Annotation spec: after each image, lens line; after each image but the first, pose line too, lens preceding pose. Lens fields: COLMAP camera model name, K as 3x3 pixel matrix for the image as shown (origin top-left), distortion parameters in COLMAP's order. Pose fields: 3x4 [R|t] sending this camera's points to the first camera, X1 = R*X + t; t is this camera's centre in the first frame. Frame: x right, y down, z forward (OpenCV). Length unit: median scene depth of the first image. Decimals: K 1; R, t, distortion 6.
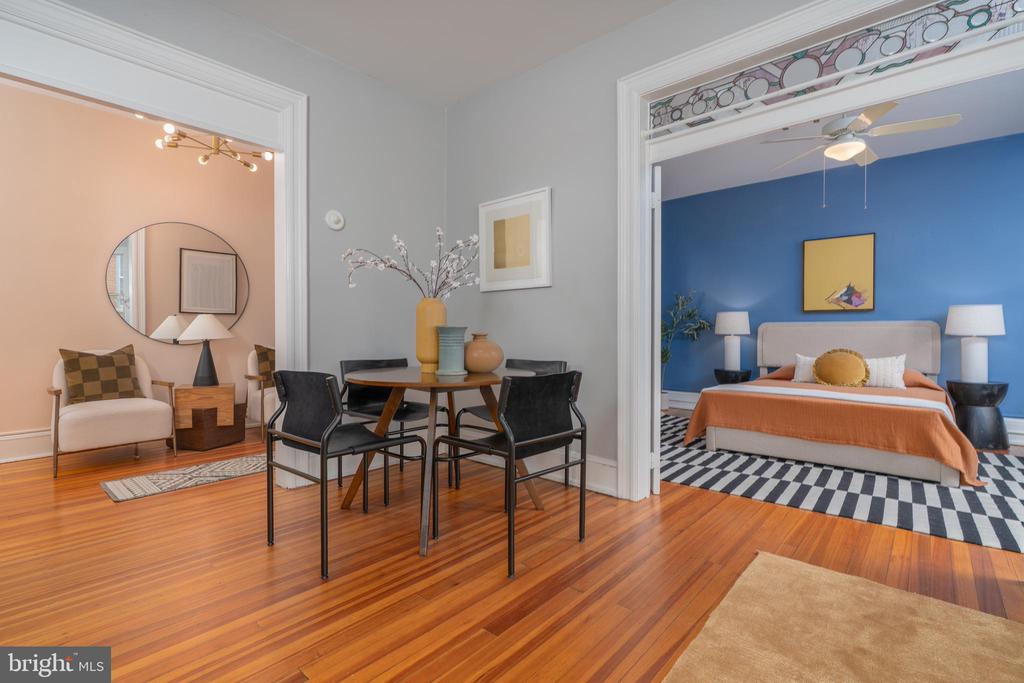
lens RADIAL K [[471.7, 0, 512.0], [0, 471.7, 341.5], [0, 0, 1]] dist [-0.002741, -0.000525]
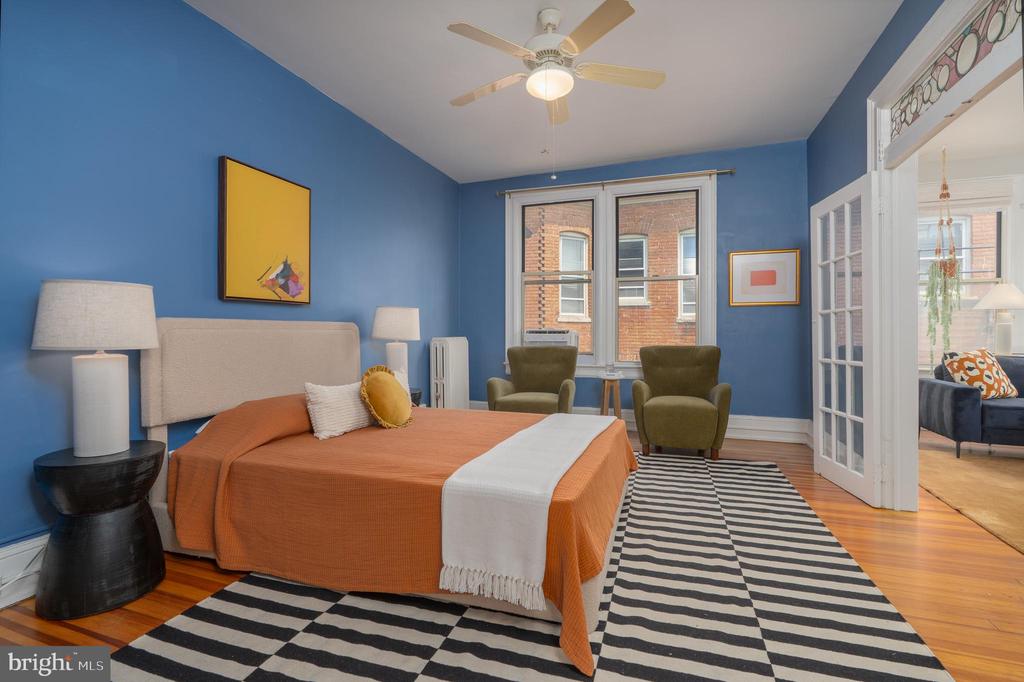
lens RADIAL K [[462.7, 0, 521.5], [0, 462.7, 338.0], [0, 0, 1]] dist [-0.000040, 0.000037]
pose [[-0.373962, -0.013359, 0.927348, 0.073456], [0.018128, 0.999600, 0.021710, -0.043936], [-0.927267, 0.024930, -0.373570, 1.500031]]
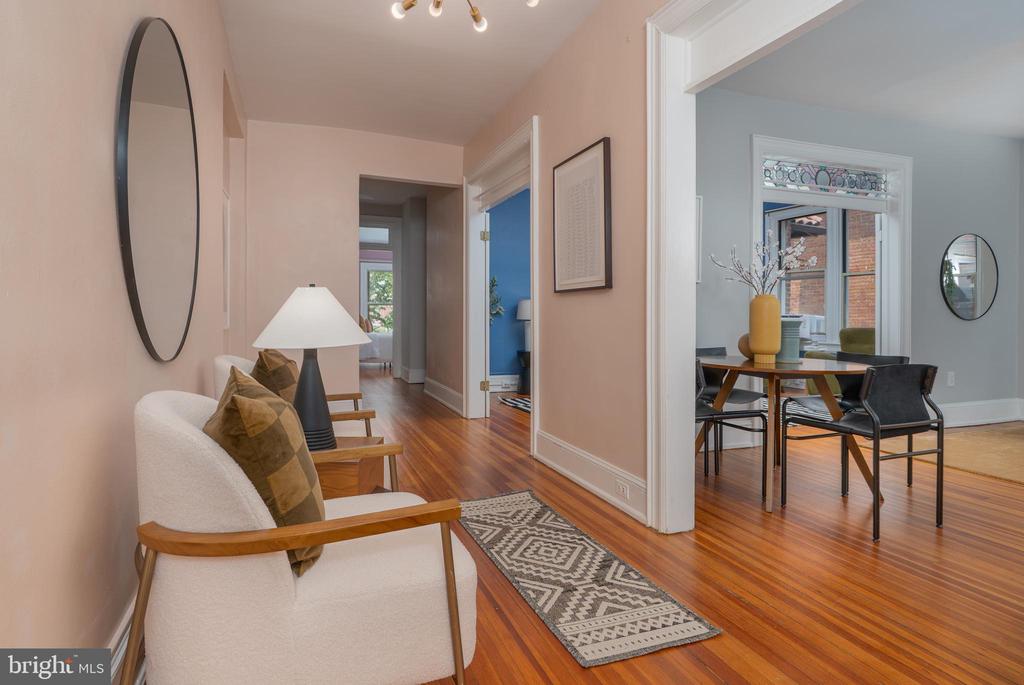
lens RADIAL K [[555.6, 0, 508.9], [0, 555.6, 314.6], [0, 0, 1]] dist [0.004764, 0.000602]
pose [[0.473558, -0.000135, 0.880763, -1.288182], [0.004262, 0.999989, -0.002139, -0.038304], [-0.880752, 0.004767, 0.473553, 0.747728]]
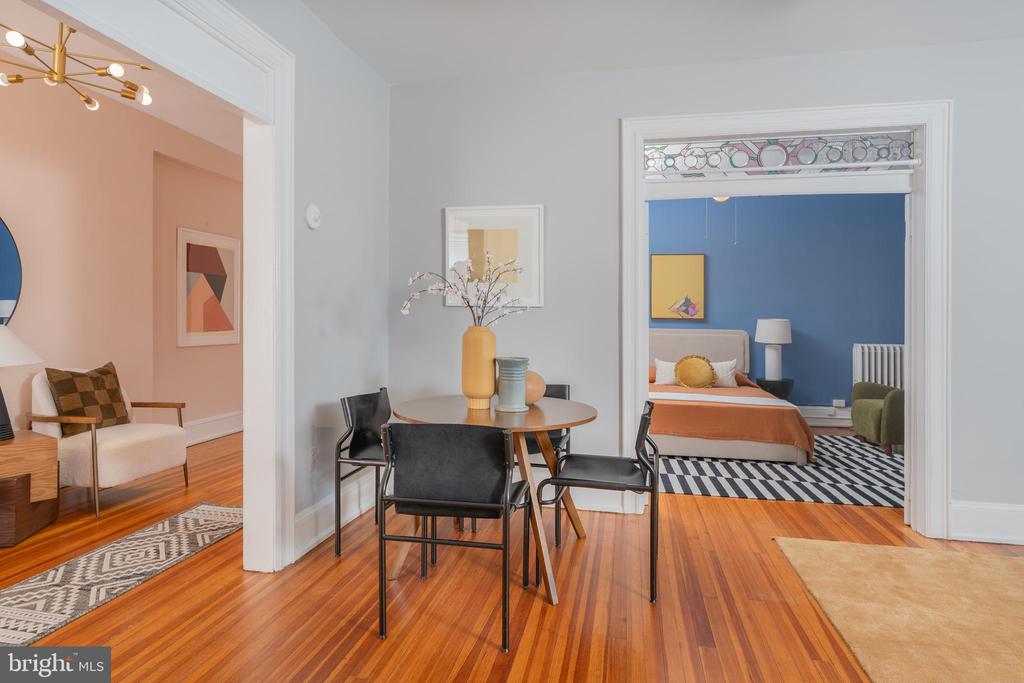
lens RADIAL K [[563.7, 0, 516.0], [0, 563.7, 320.2], [0, 0, 1]] dist [-0.005832, -0.001143]
pose [[0.866516, 0.009288, 0.499062, -0.532598], [-0.004509, 0.999932, -0.010782, -0.074740], [-0.499128, 0.007093, 0.866499, 0.020736]]
